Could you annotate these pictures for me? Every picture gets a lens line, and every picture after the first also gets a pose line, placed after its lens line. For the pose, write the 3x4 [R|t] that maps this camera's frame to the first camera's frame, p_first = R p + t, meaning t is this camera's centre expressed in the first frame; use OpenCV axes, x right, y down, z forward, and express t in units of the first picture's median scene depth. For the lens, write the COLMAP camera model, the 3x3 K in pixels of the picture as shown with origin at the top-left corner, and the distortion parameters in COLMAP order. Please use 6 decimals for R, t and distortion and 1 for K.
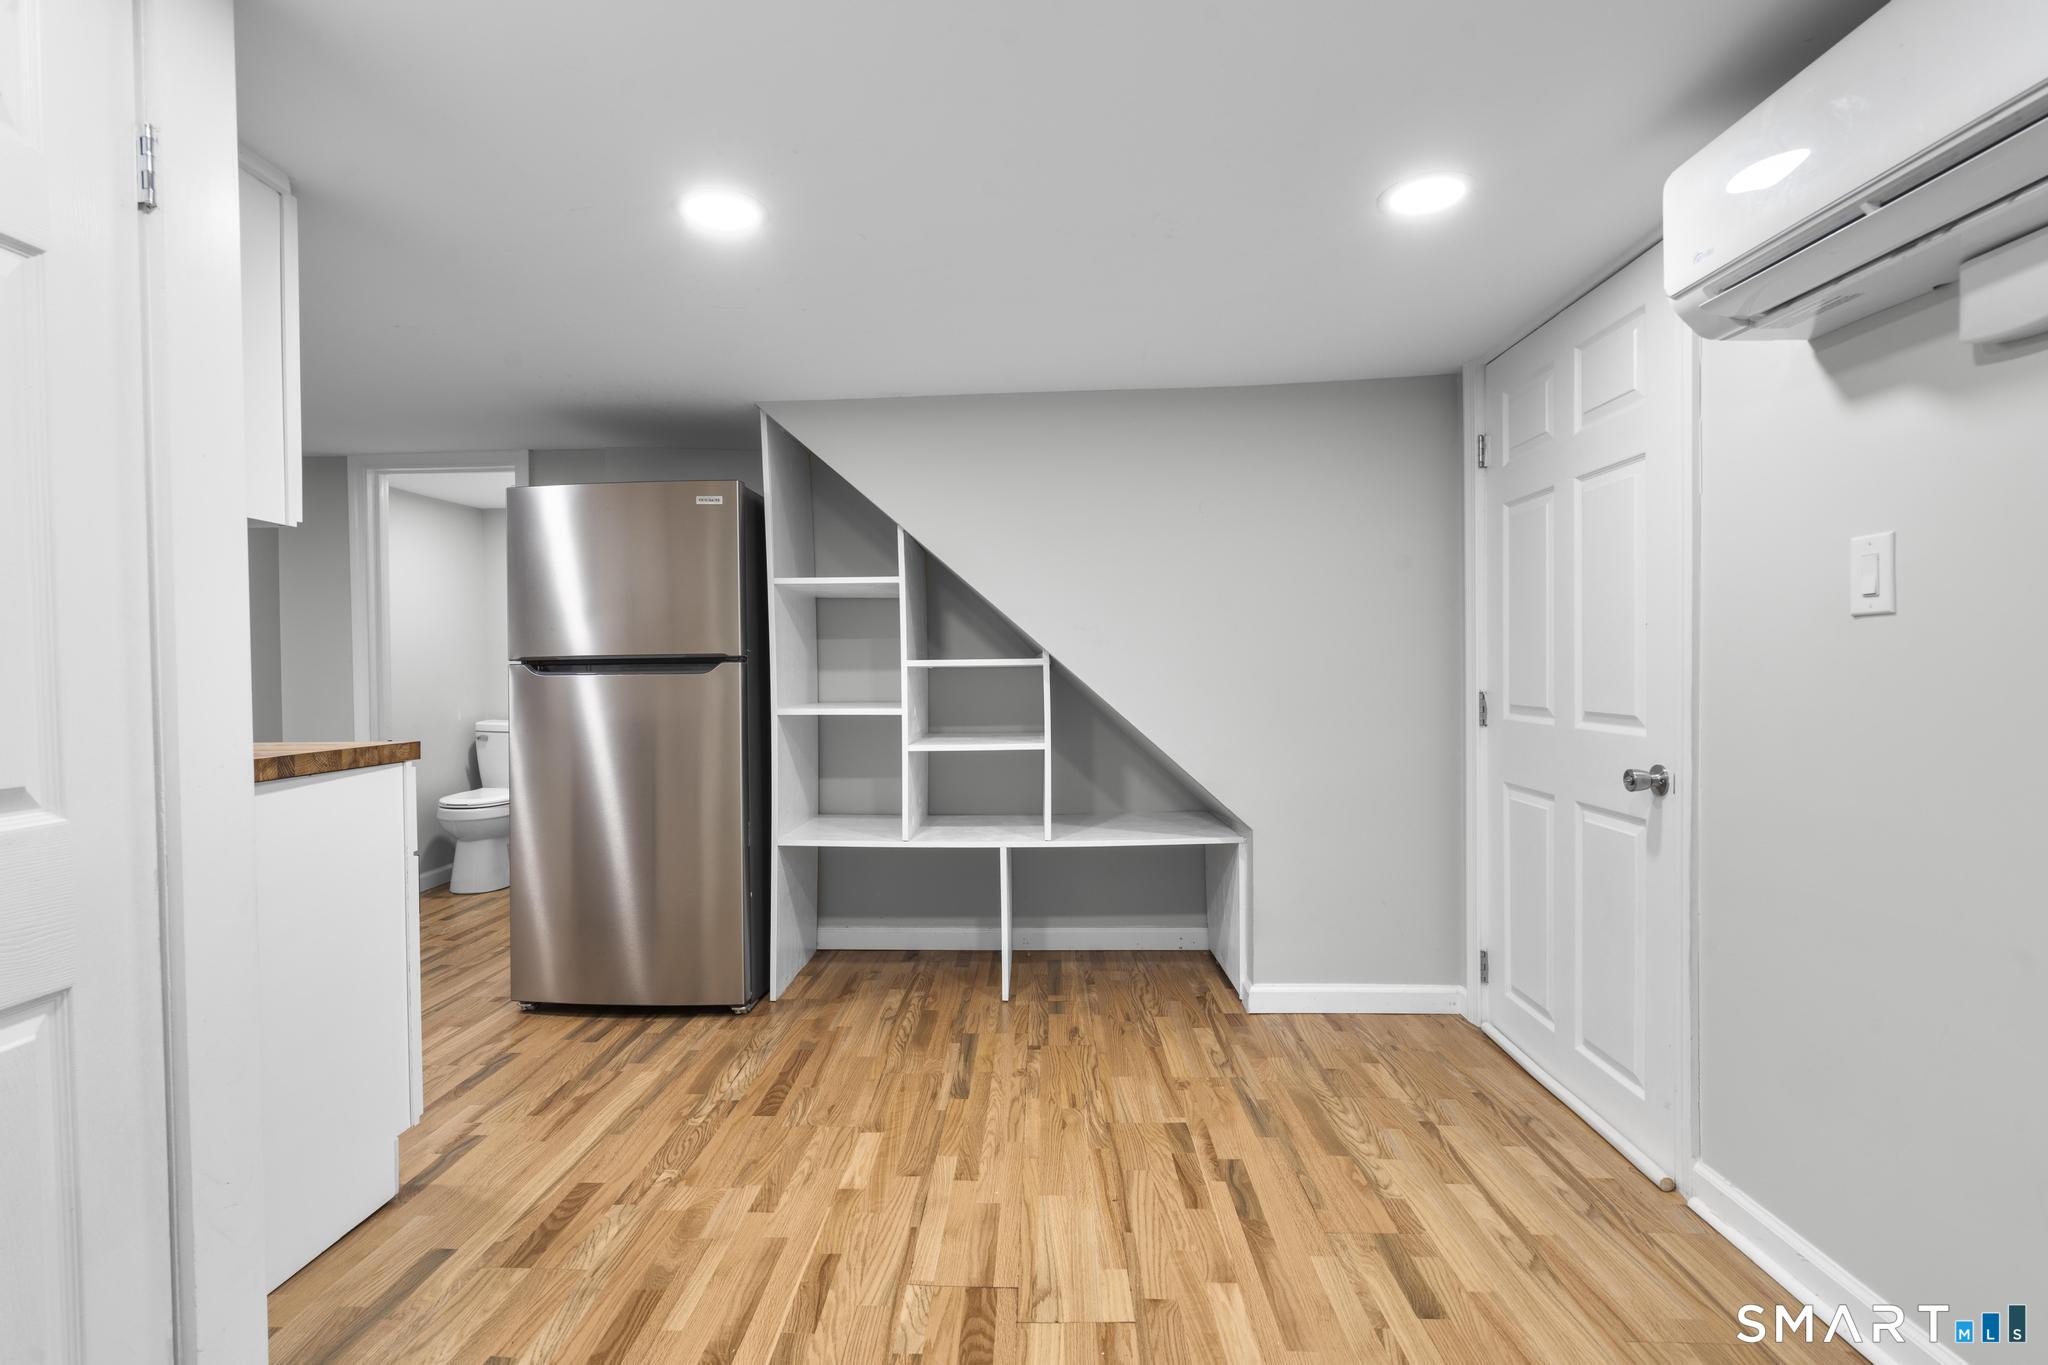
lens RADIAL K [[992.1, 0, 1017.0], [0, 992.1, 692.1], [0, 0, 1]] dist [0.002610, 0.000401]
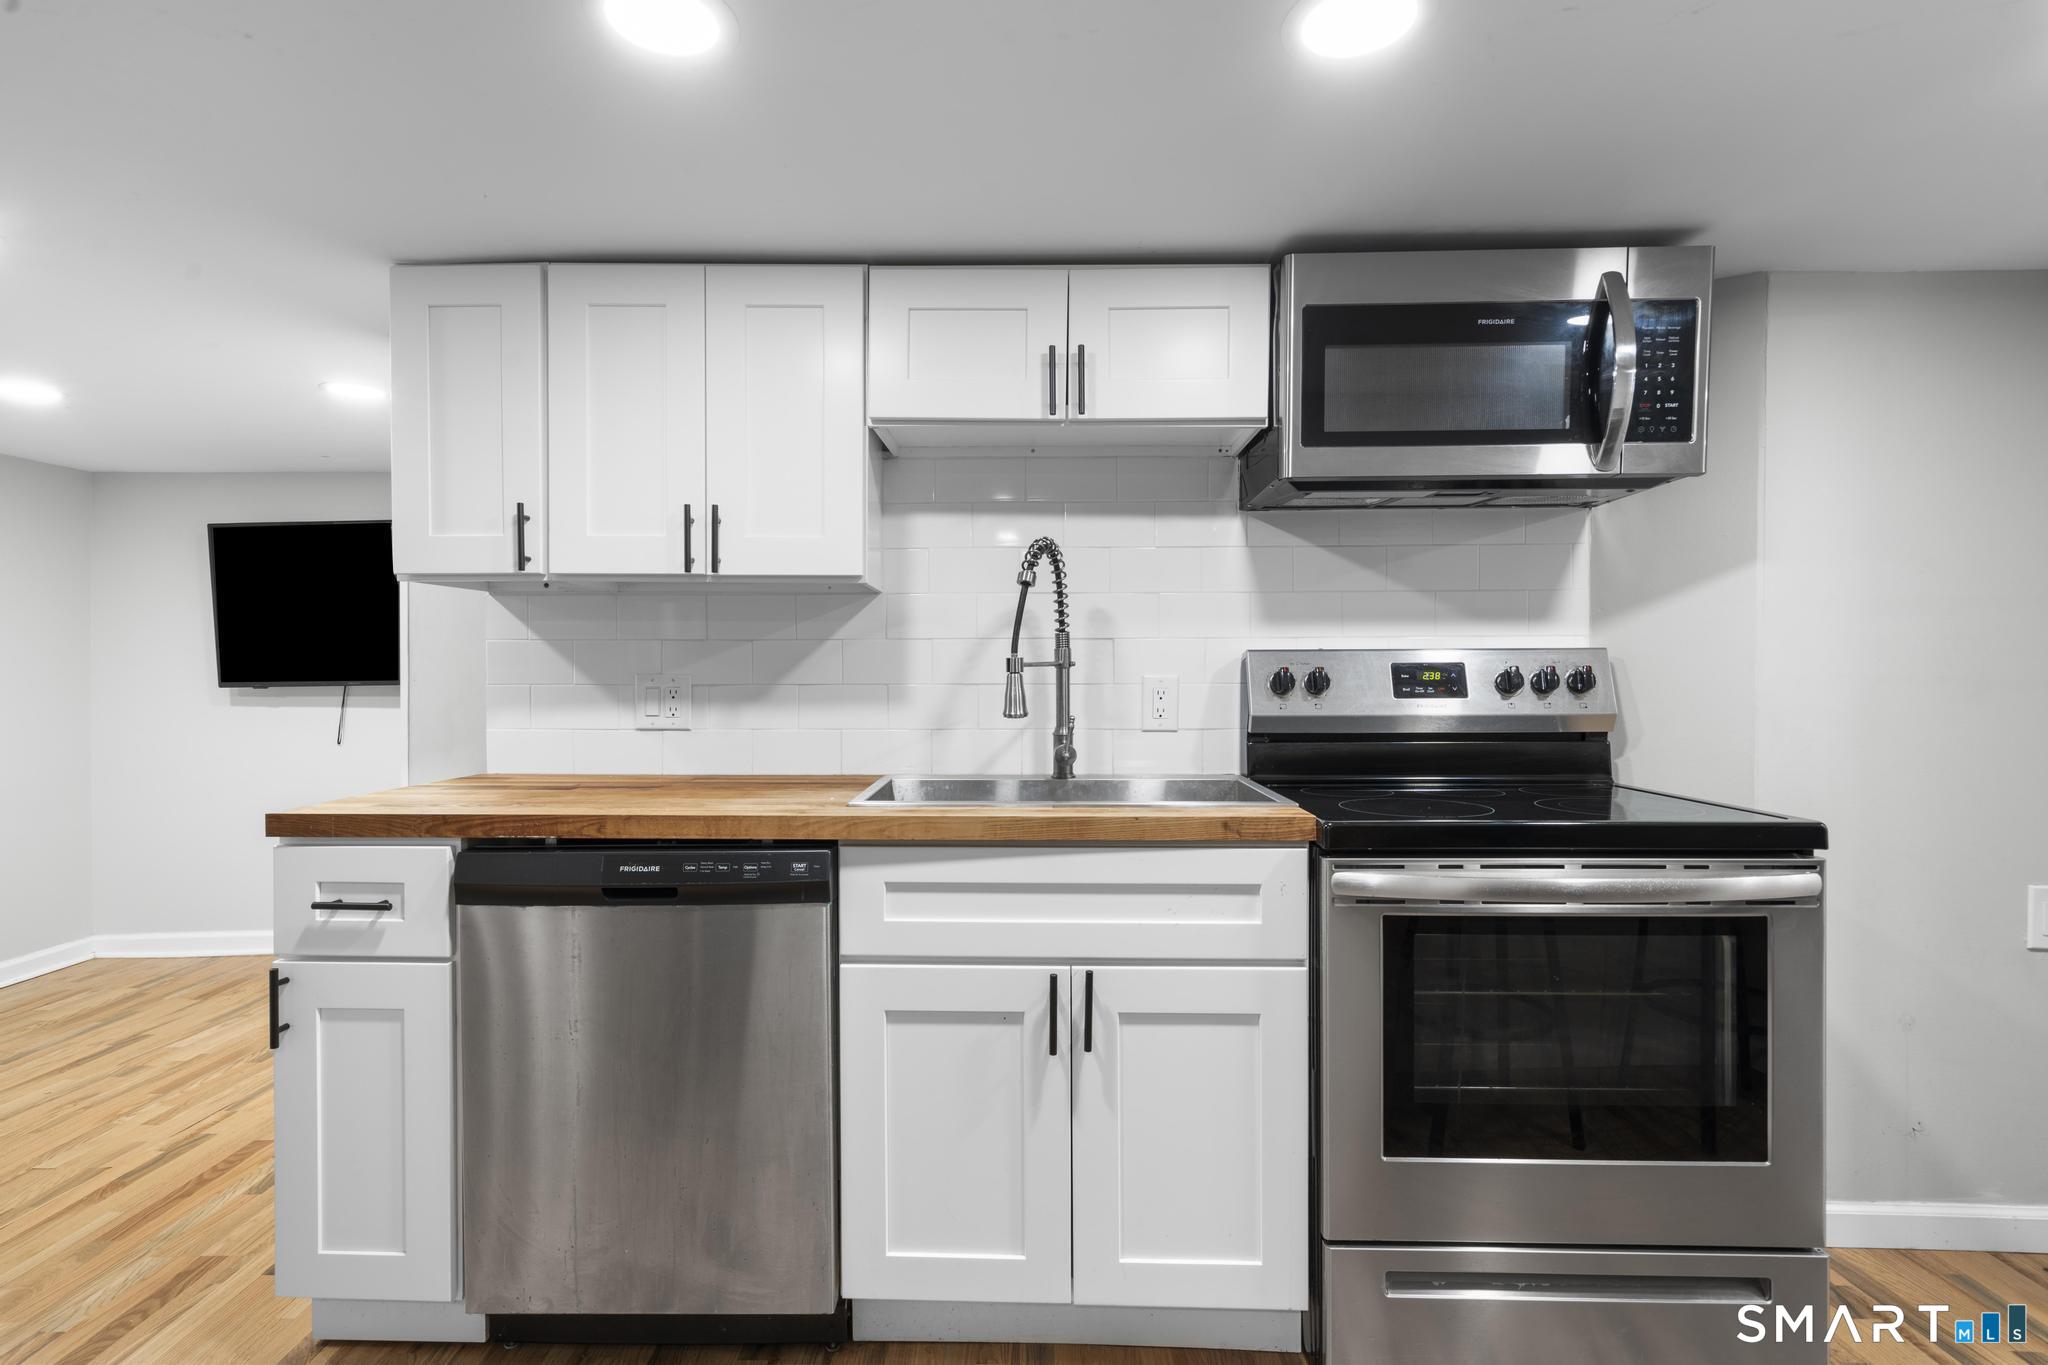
lens RADIAL K [[992.1, 0, 1008.6], [0, 992.1, 678.8], [0, 0, 1]] dist [0.002610, 0.000401]
pose [[-0.999901, 0.008091, -0.011528, -1.306326], [0.007817, 0.999689, 0.023671, -0.075351], [0.011716, 0.023579, -0.999653, 1.989318]]
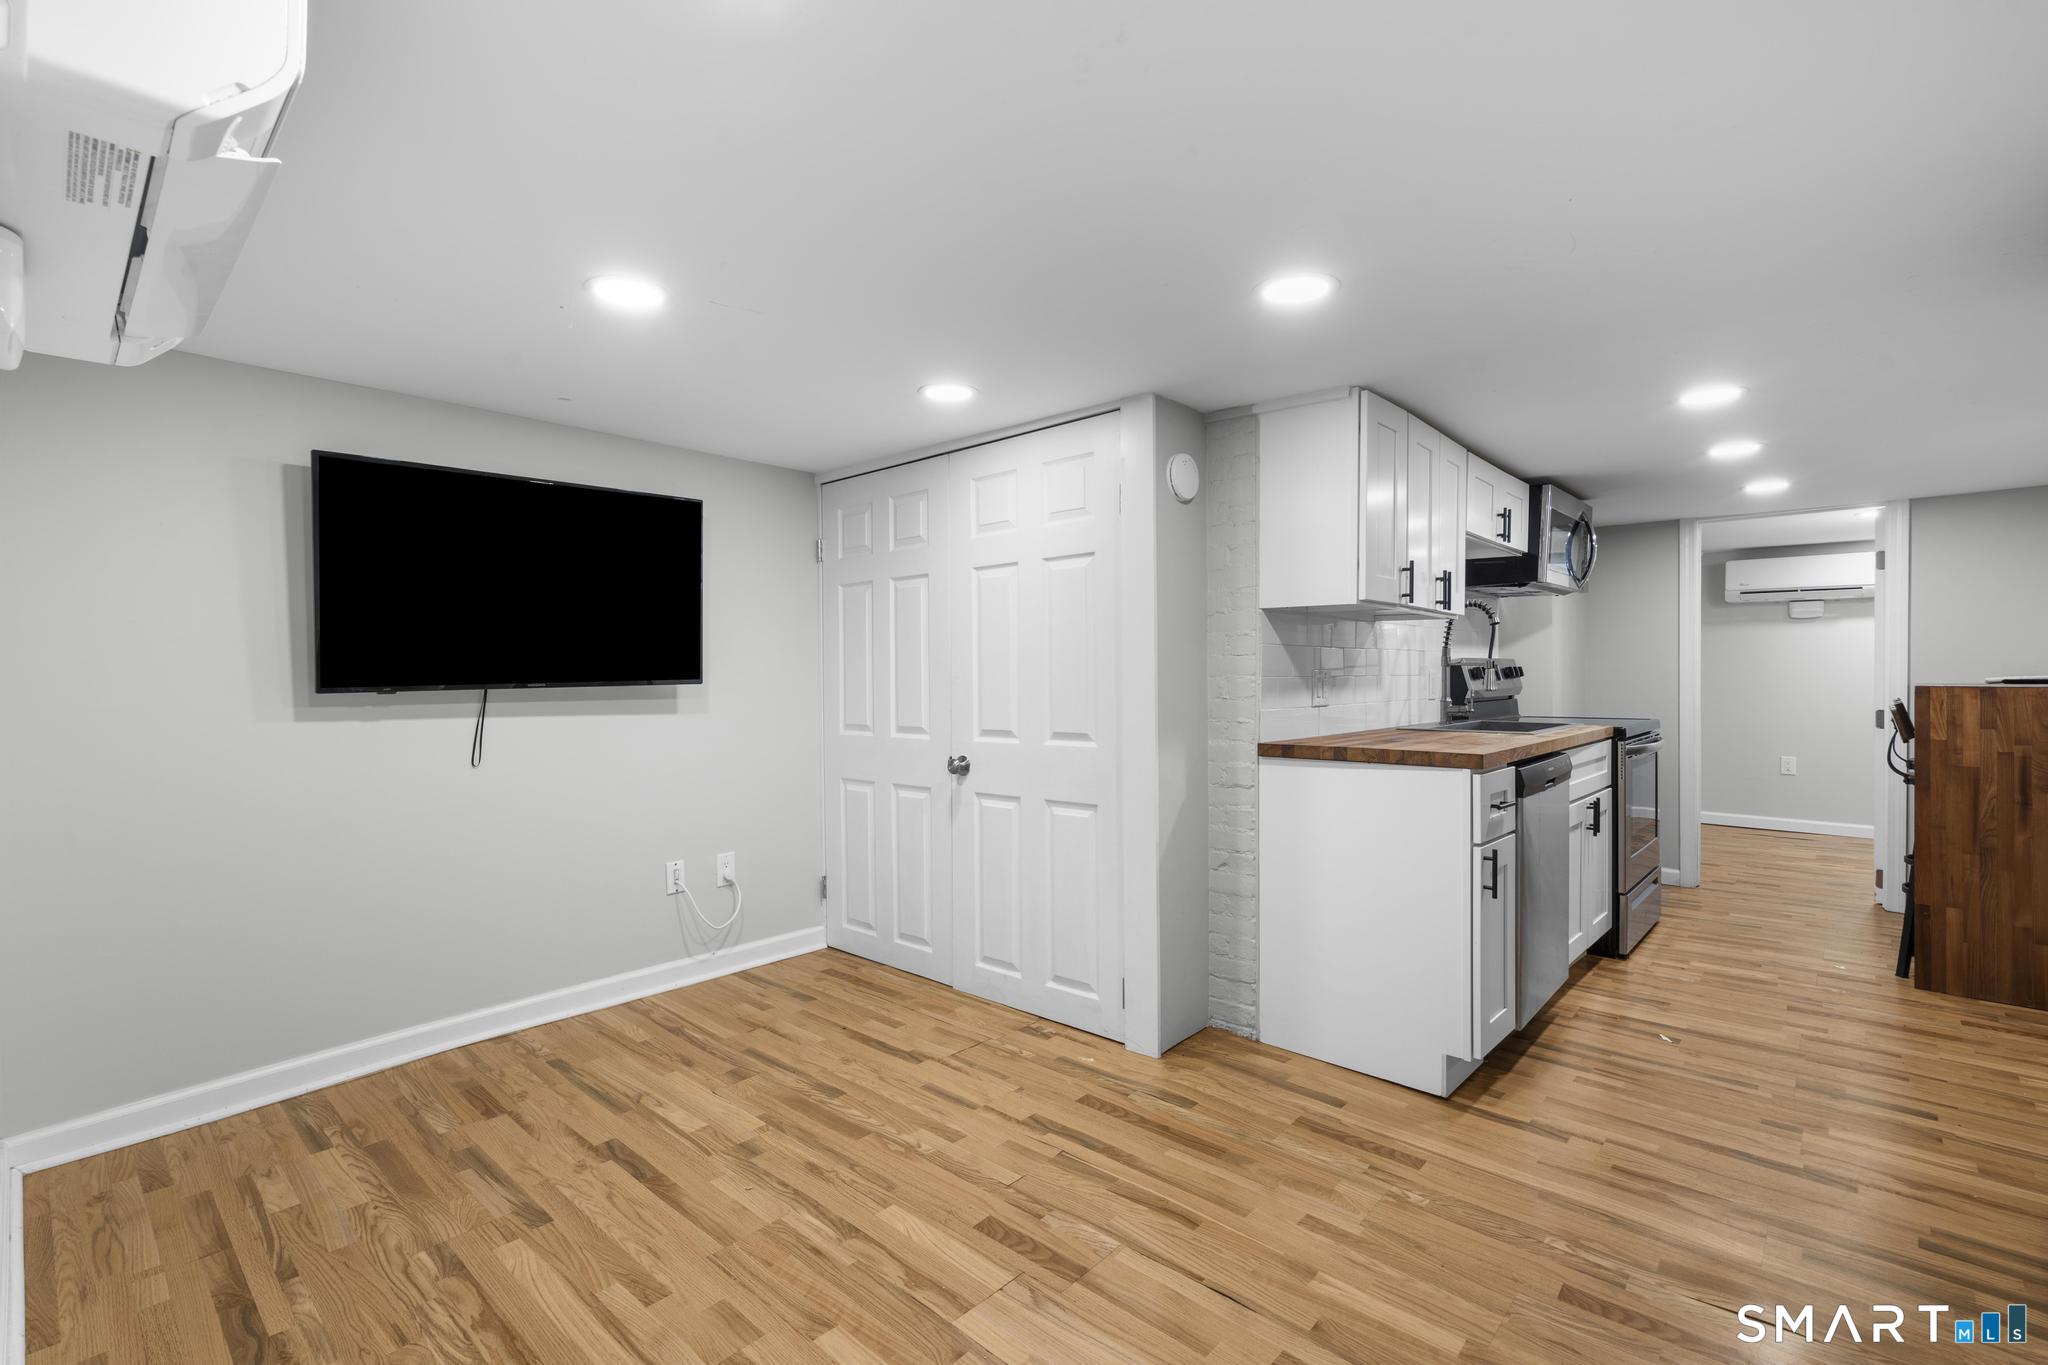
lens RADIAL K [[920.7, 0, 1006.1], [0, 920.7, 673.4], [0, 0, 1]] dist [-0.001375, 0.000102]
pose [[-0.657995, 0.010899, -0.752943, 0.712379], [-0.004074, 0.999829, 0.018034, -0.076982], [0.753011, 0.014933, -0.657838, 1.464381]]
